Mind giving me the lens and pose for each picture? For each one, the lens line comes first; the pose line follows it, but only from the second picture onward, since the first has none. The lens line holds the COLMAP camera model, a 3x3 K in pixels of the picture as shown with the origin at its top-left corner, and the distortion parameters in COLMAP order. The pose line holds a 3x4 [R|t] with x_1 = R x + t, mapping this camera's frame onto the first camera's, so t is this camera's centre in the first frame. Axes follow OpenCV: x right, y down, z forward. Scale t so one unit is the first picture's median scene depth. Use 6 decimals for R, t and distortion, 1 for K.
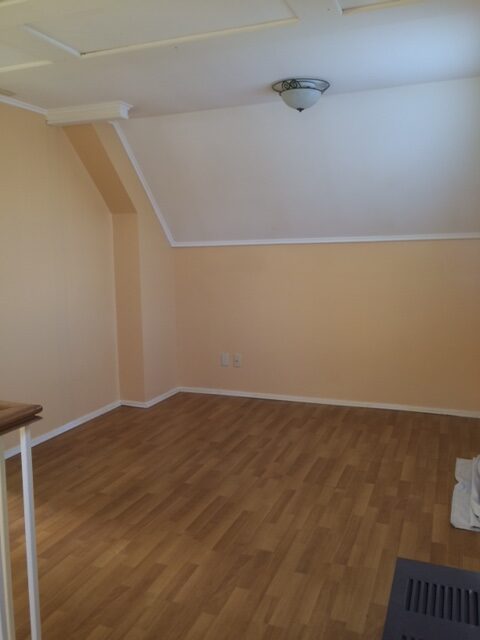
lens RADIAL K [[545.7, 0, 240.0], [0, 545.7, 320.0], [0, 0, 1]] dist [-0.000591, -0.000331]
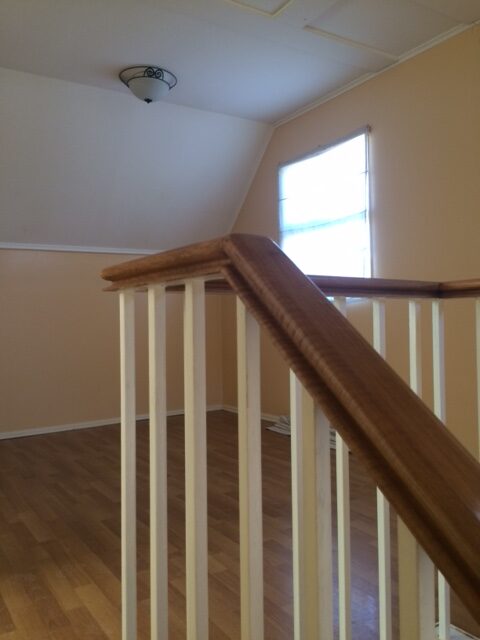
lens RADIAL K [[545.7, 0, 240.0], [0, 545.7, 320.0], [0, 0, 1]] dist [-0.000591, -0.000331]
pose [[0.586708, 0.006803, 0.809770, -0.609153], [0.119138, 0.988359, -0.094623, 0.129625], [-0.800986, 0.151991, 0.579068, 0.350436]]
